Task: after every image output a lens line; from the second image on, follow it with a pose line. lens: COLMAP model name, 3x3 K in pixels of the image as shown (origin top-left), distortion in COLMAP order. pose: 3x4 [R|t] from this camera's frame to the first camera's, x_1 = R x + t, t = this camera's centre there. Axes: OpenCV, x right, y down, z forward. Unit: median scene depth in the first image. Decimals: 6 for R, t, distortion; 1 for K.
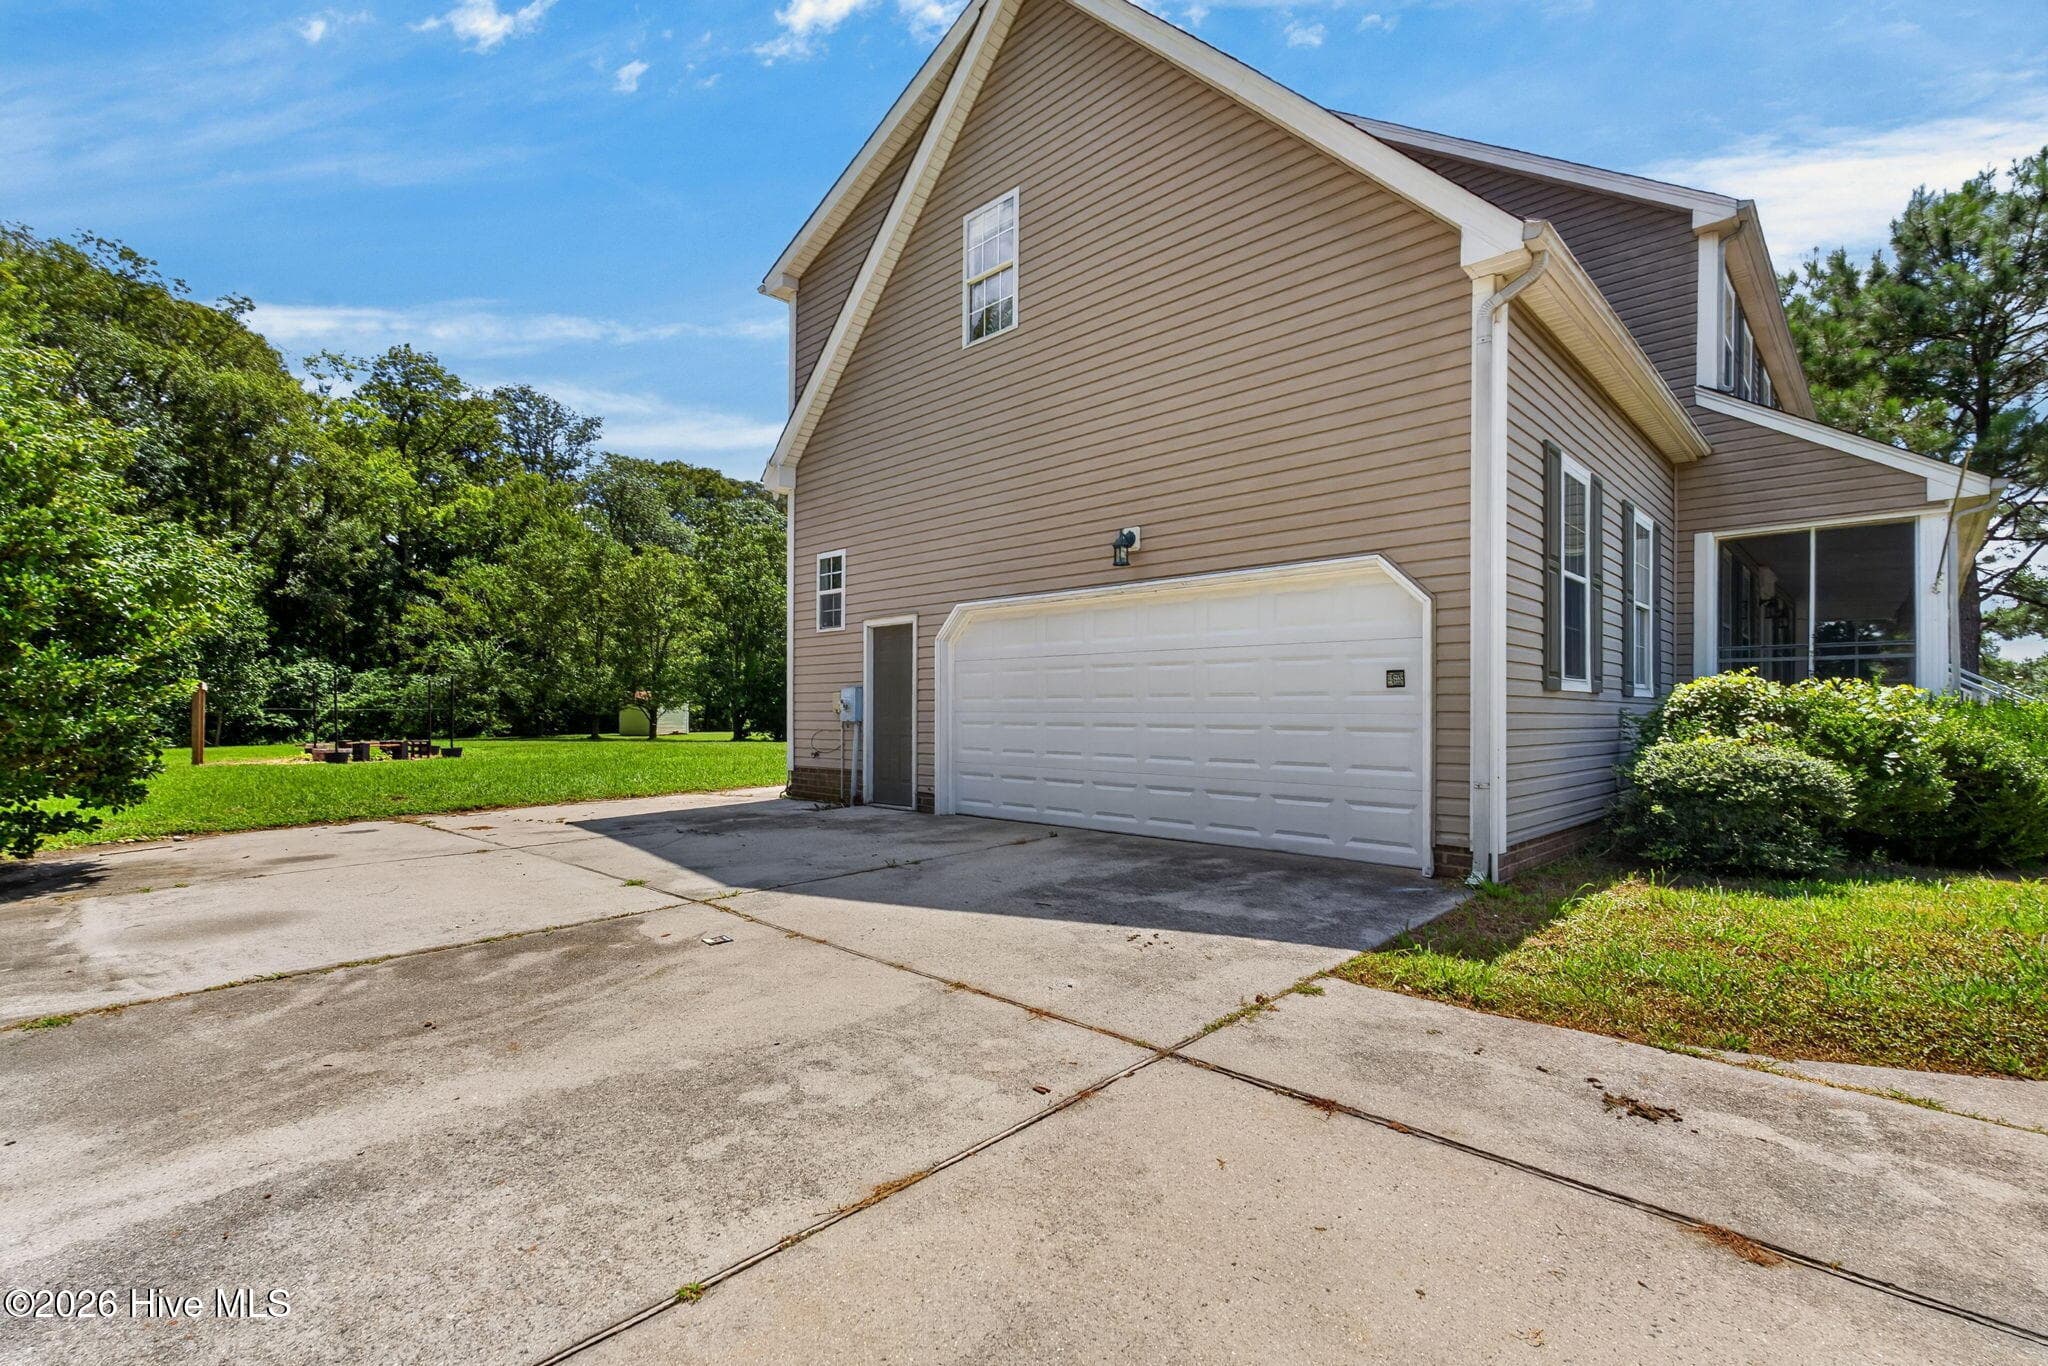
lens RADIAL K [[905.6, 0, 1019.0], [0, 905.6, 694.5], [0, 0, 1]] dist [0.000303, -0.000317]
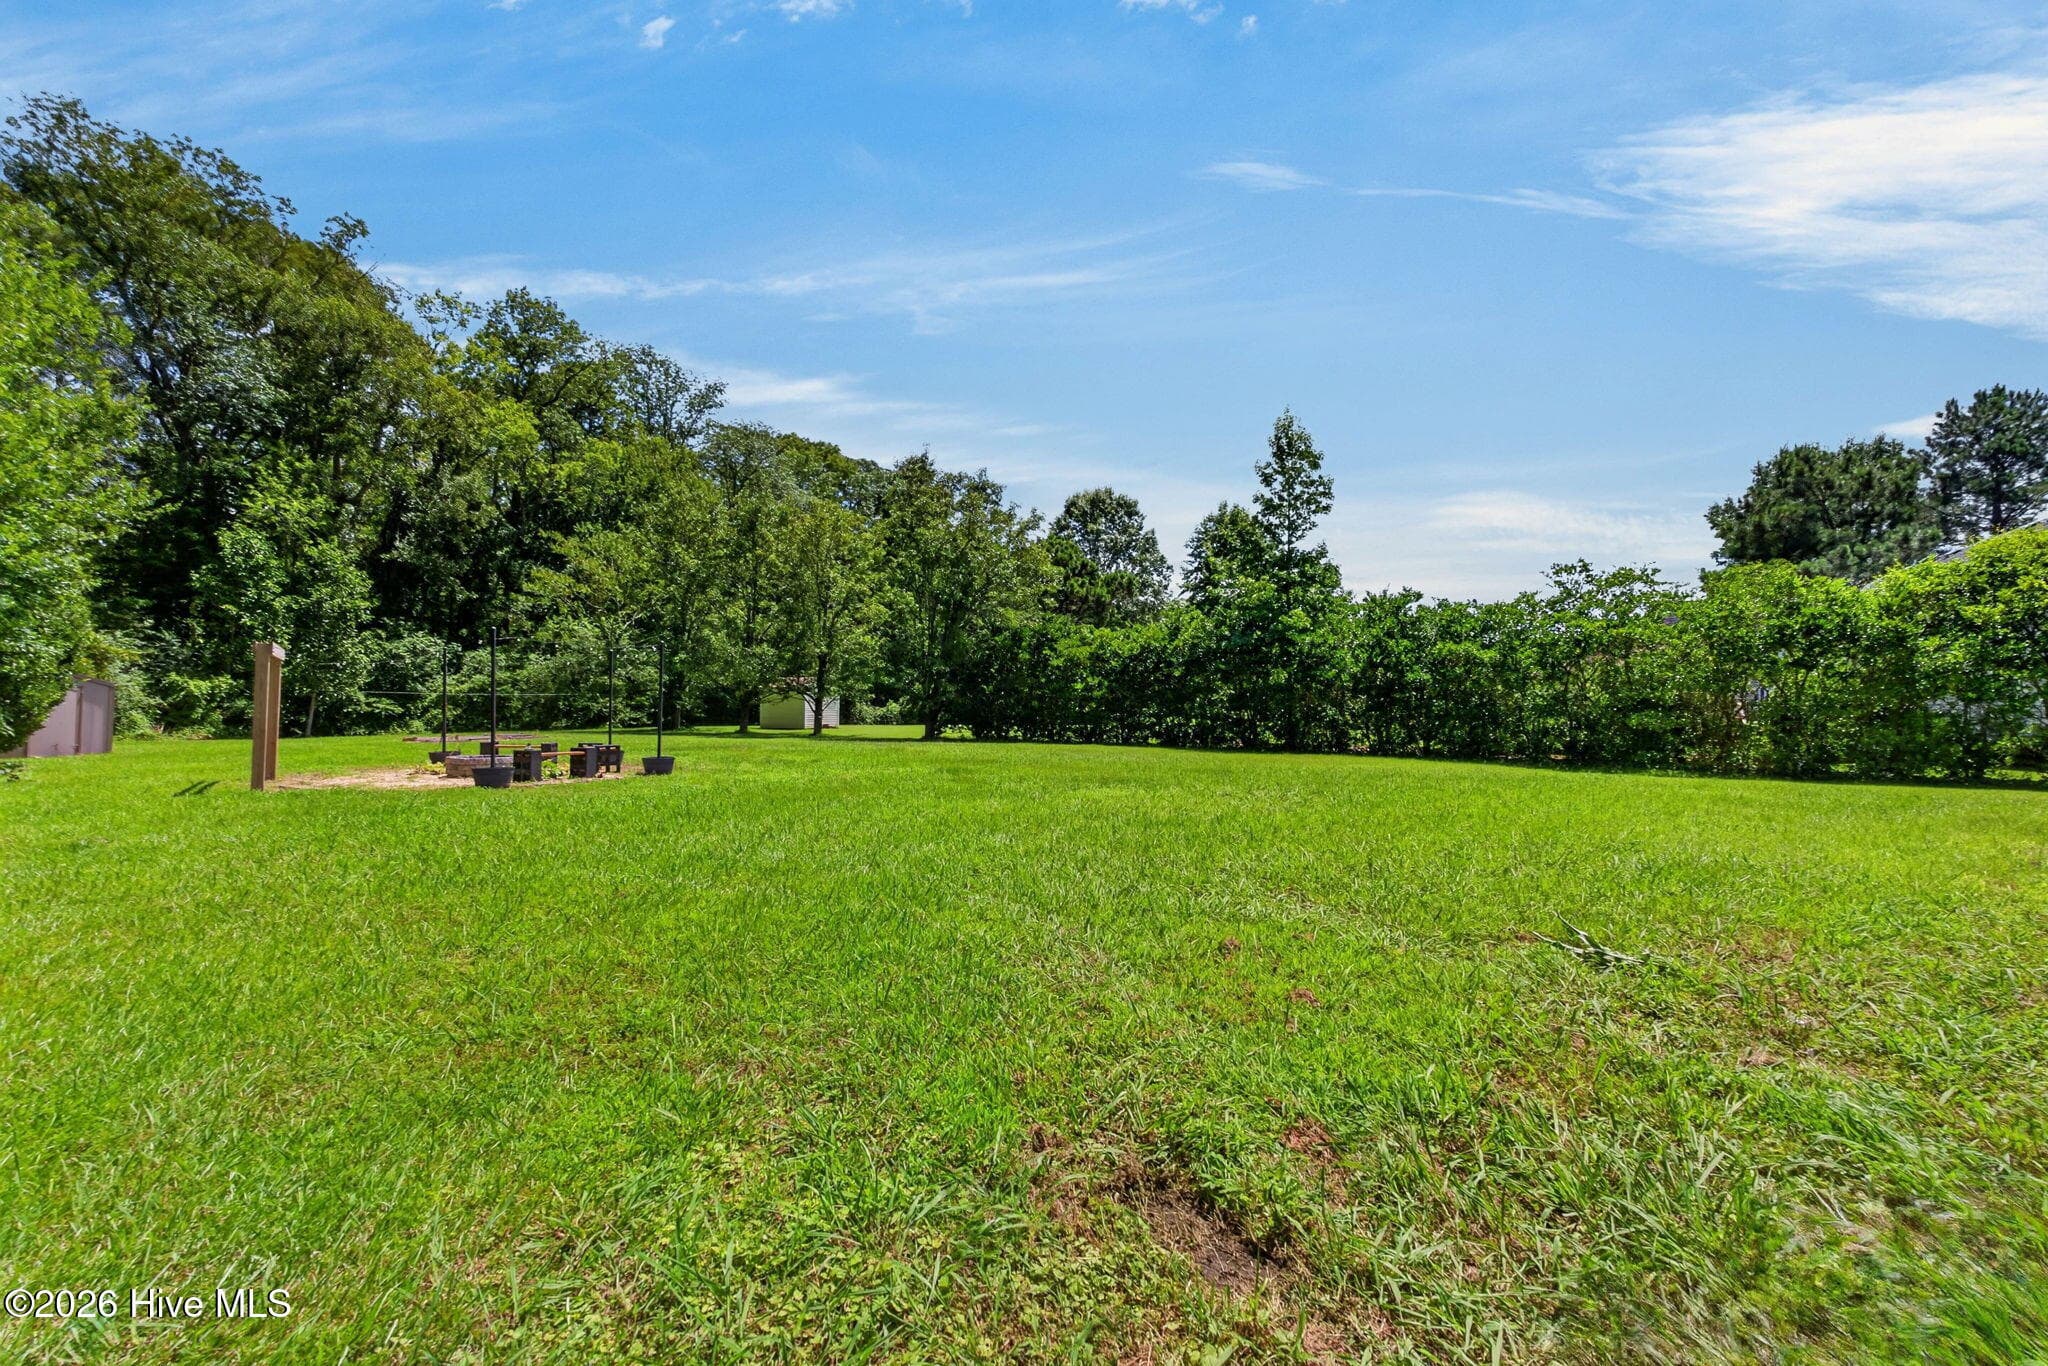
lens RADIAL K [[937.4, 0, 1080.8], [0, 937.4, 662.4], [0, 0, 1]] dist [0.000092, 0.000636]
pose [[0.999100, 0.010724, -0.041043, -0.116396], [-0.011765, 0.999613, -0.025209, 0.002620], [0.040756, 0.025669, 0.998839, 0.137019]]
